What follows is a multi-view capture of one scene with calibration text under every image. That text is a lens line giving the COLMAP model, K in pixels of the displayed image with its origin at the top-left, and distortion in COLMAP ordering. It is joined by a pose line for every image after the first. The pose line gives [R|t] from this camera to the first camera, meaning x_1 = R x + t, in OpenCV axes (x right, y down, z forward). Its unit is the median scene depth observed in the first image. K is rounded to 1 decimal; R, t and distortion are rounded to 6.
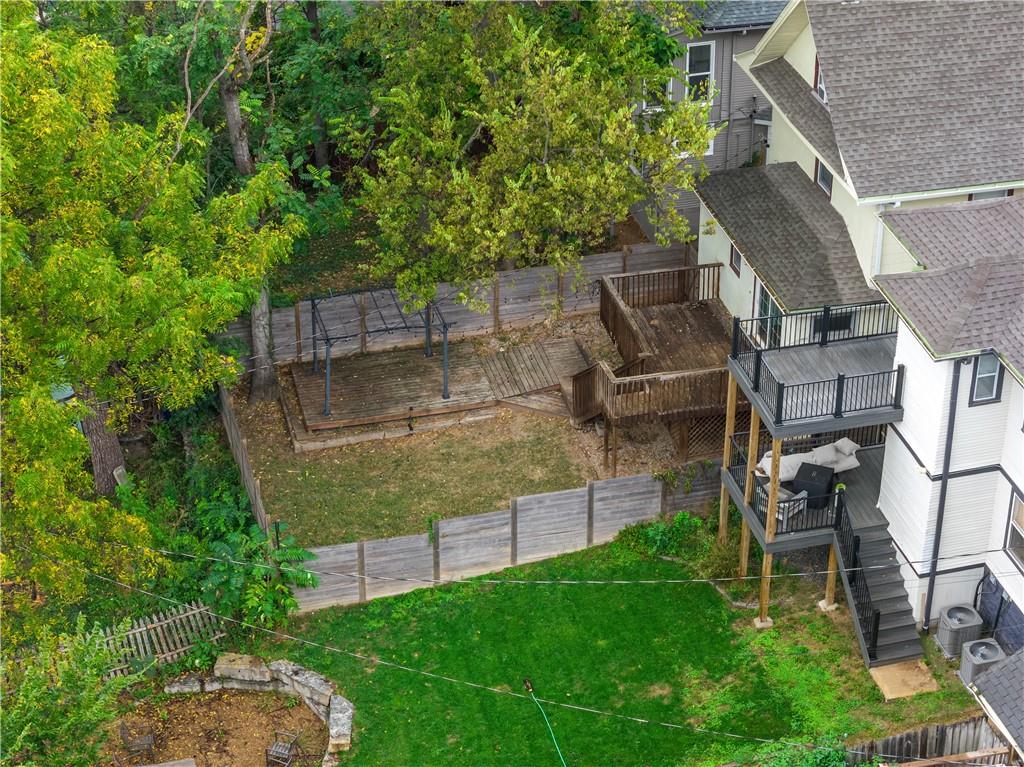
lens RADIAL K [[2070.0, 0, 512.0], [0, 2070.0, 383.5], [0, 0, 1]] dist [-0.251057, 1.440654]
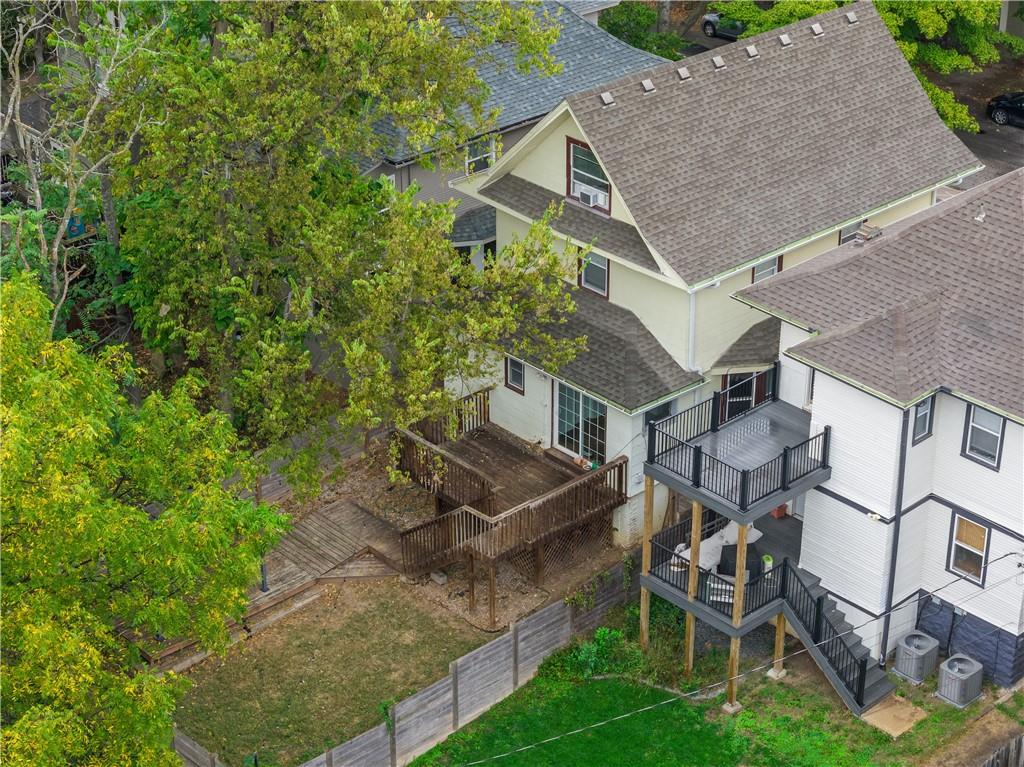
lens RADIAL K [[2070.0, 0, 512.0], [0, 2070.0, 383.5], [0, 0, 1]] dist [-0.251057, 1.440654]
pose [[0.880016, -0.226670, 0.417364, -0.345616], [0.252005, 0.967709, -0.005793, -0.057753], [-0.402574, 0.110276, 0.908721, 0.094736]]
